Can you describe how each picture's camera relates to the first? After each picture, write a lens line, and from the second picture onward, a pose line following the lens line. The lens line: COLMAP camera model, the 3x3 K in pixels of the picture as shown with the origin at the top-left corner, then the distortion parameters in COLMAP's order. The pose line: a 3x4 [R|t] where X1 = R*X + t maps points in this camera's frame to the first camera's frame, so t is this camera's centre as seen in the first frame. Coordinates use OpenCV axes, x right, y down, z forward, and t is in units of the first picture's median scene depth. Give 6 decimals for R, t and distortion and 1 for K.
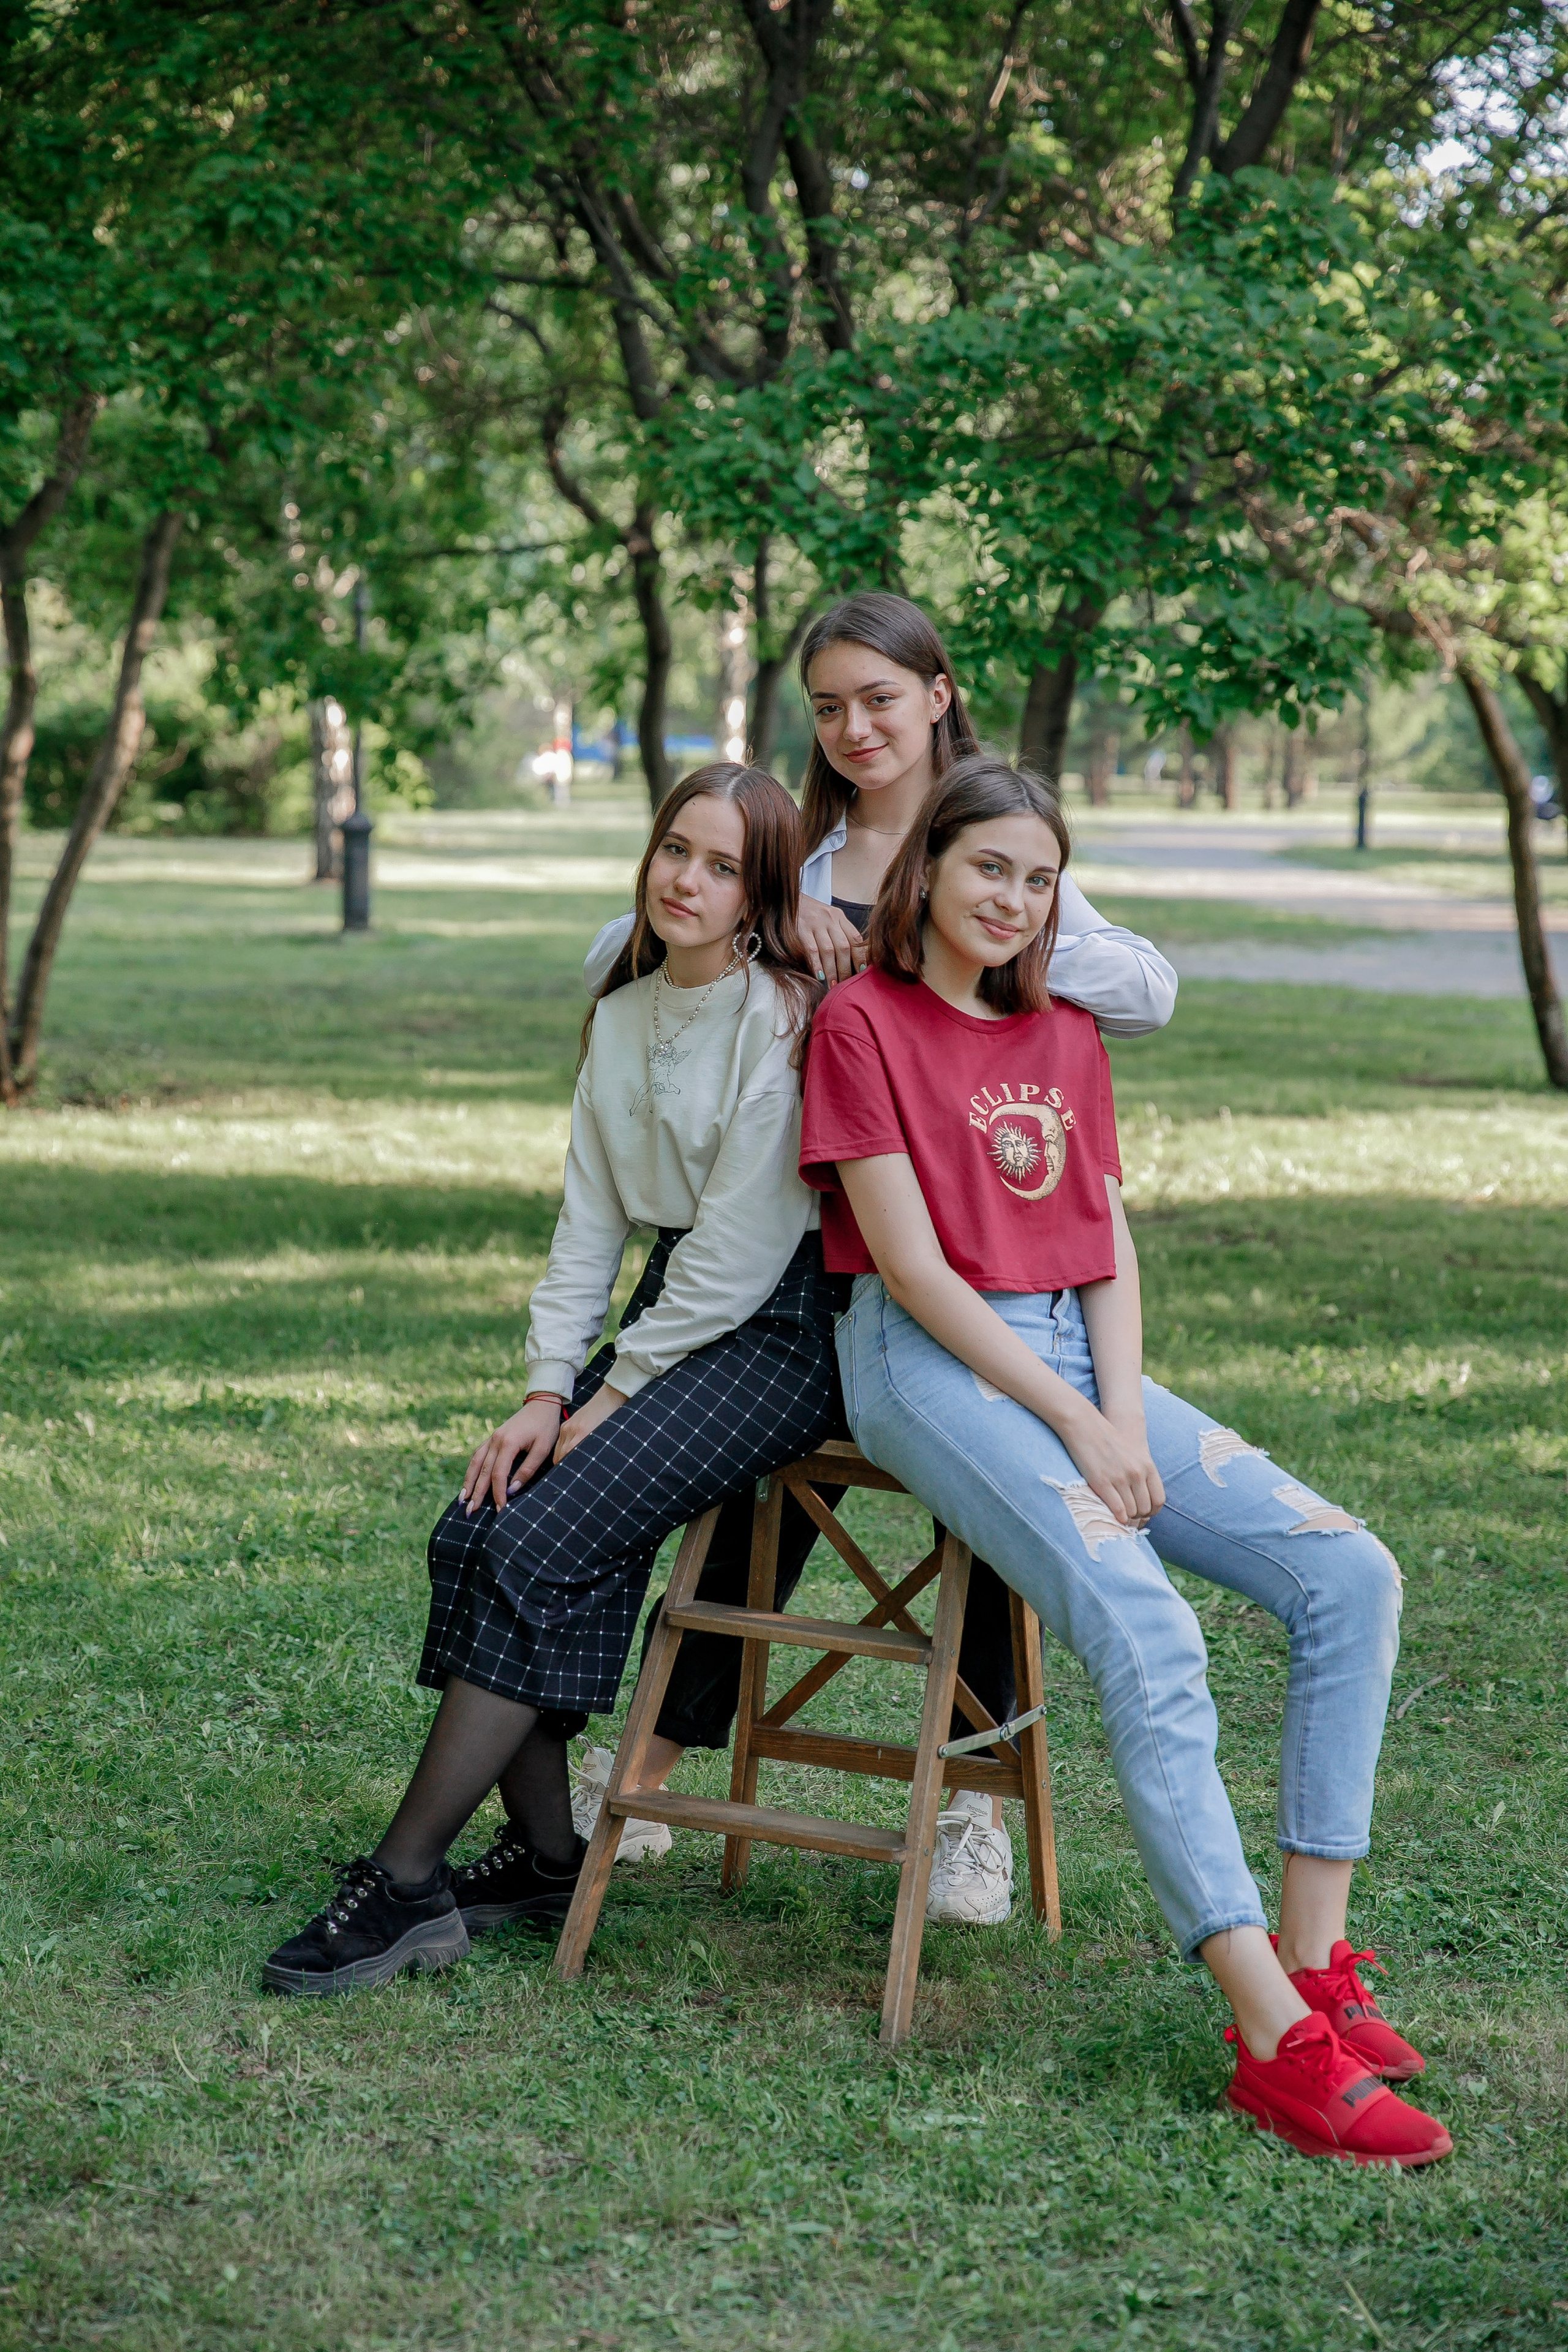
lens RADIAL K [[4520.3, 0, 753.4], [0, 4520.3, 1186.3], [0, 0, 1]] dist [0.249982, 0.000000]
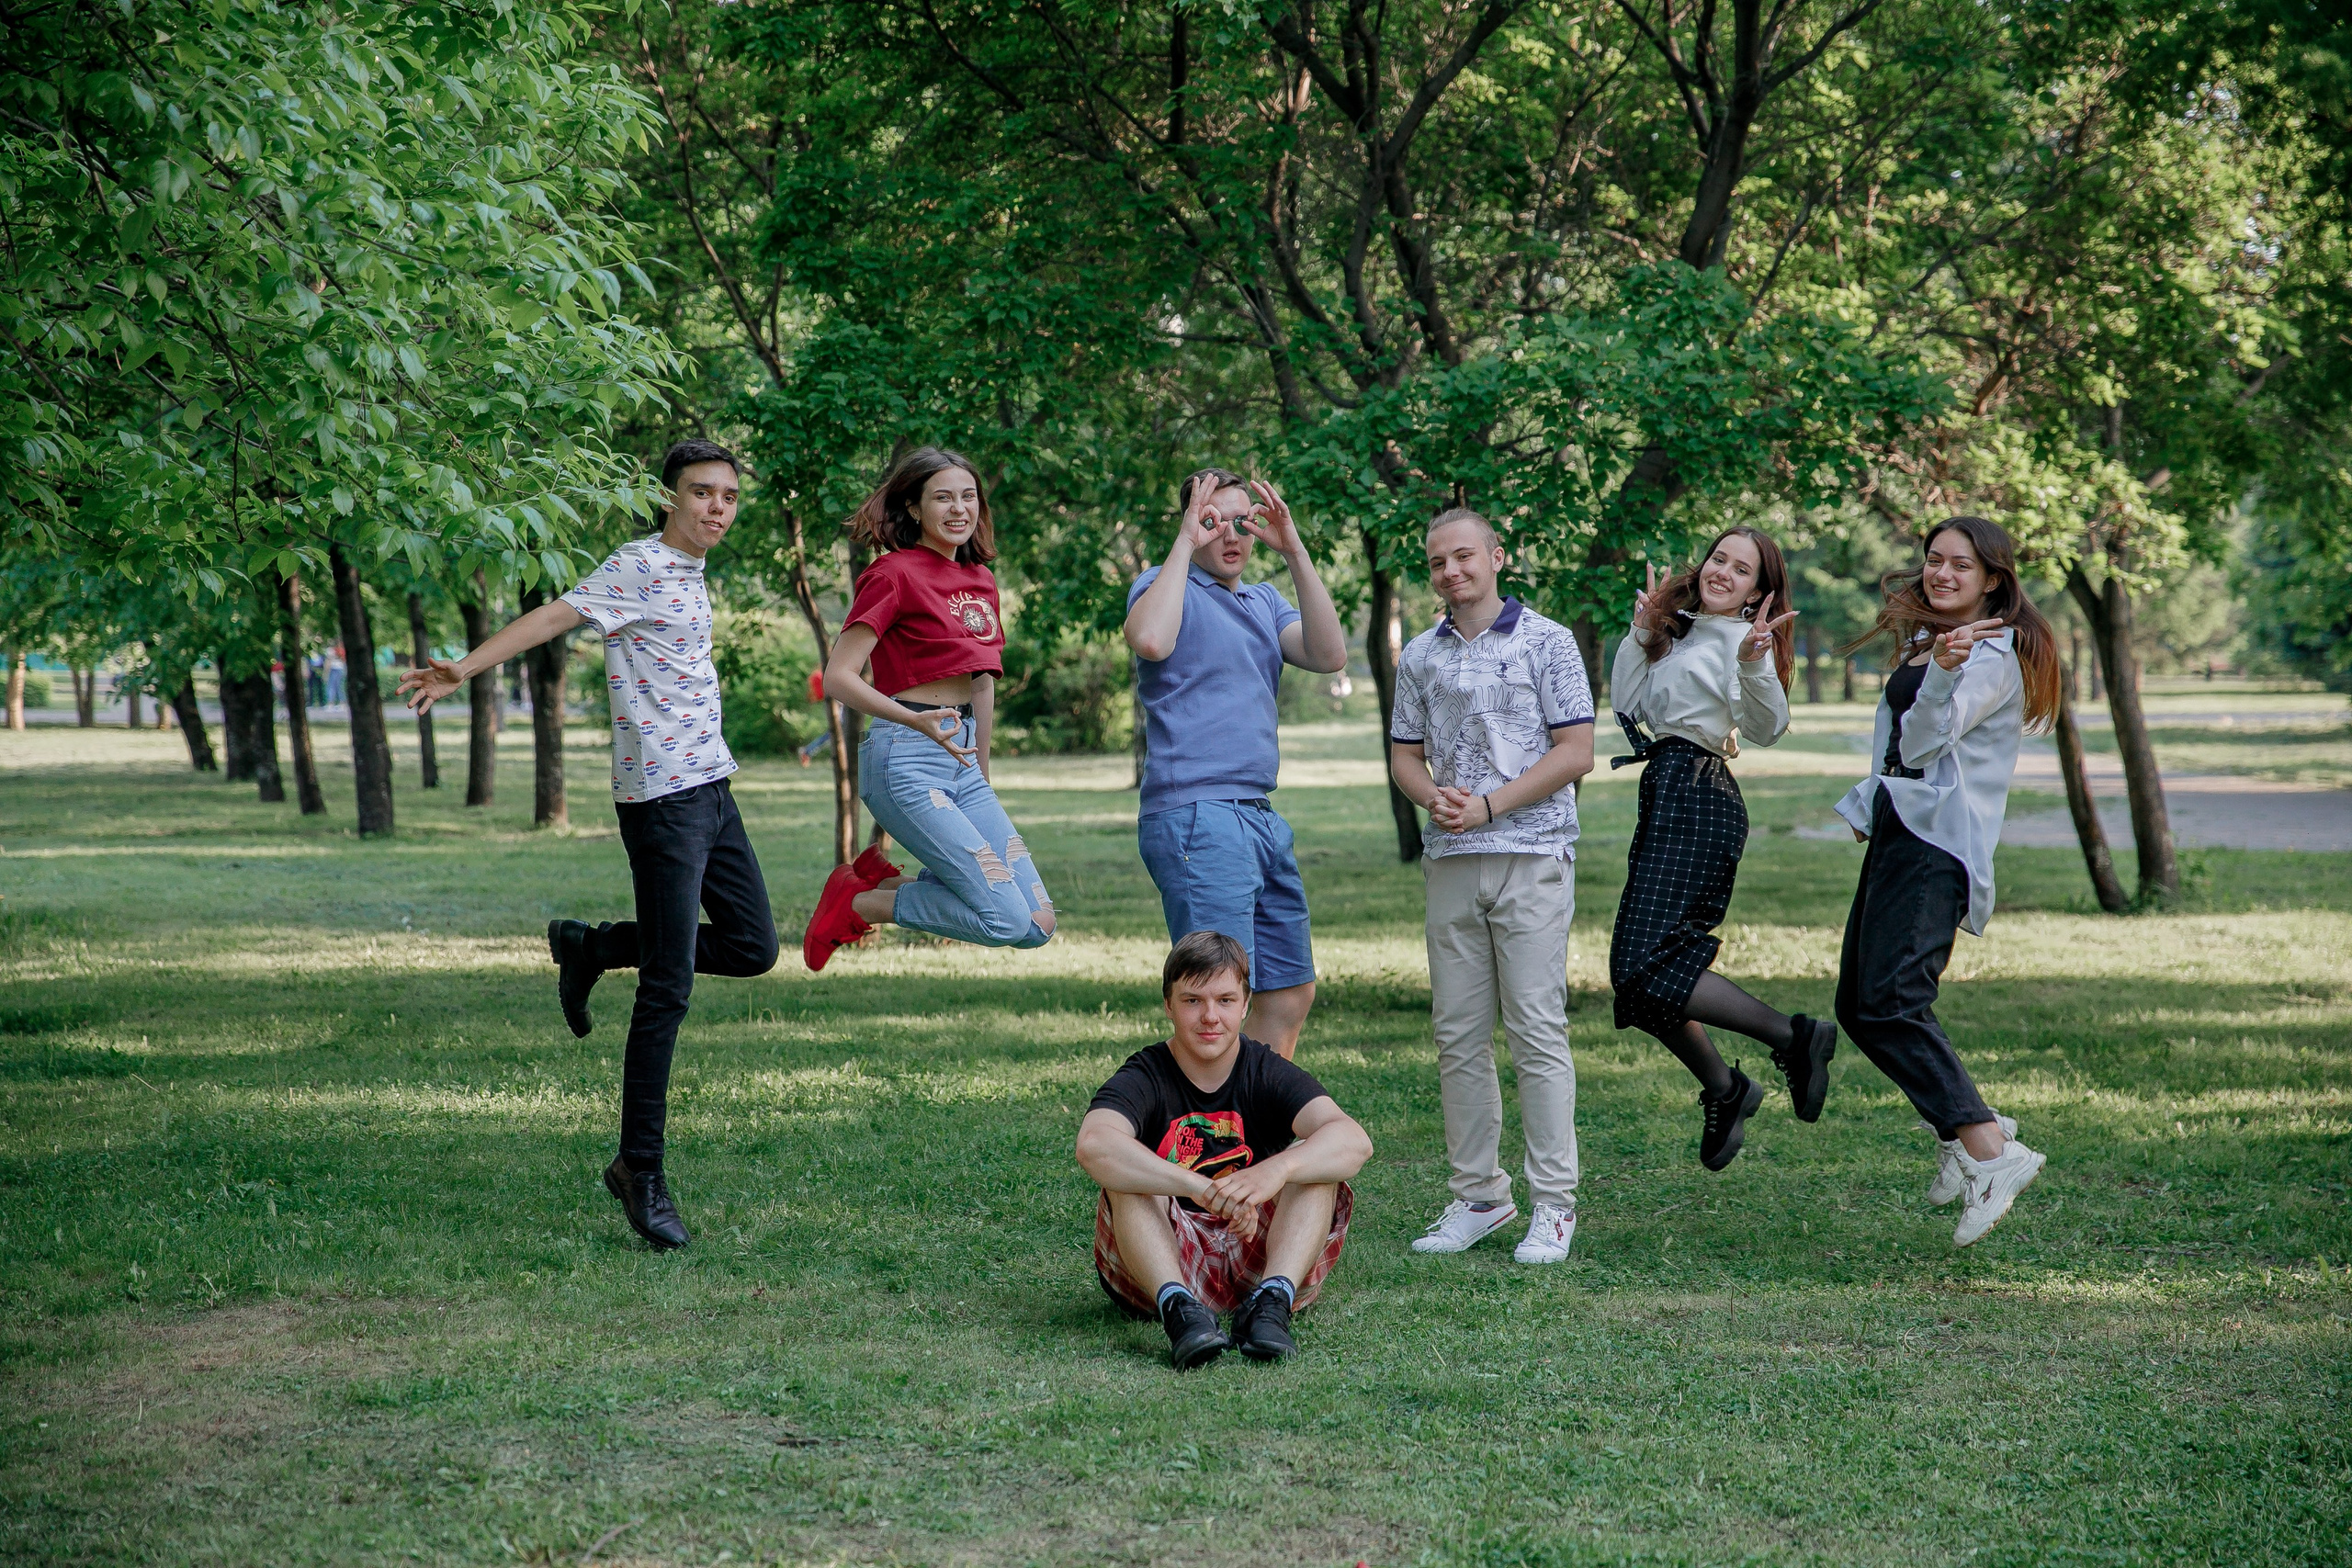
lens RADIAL K [[4519.9, 0, 1163.0], [0, 4519.9, 779.1], [0, 0, 1]] dist [0.249982, 0.000000]
pose [[0.994497, -0.031392, -0.099950, 0.055226], [0.024257, 0.997123, -0.071821, 0.029138], [0.101917, 0.069002, 0.992397, -0.288694]]
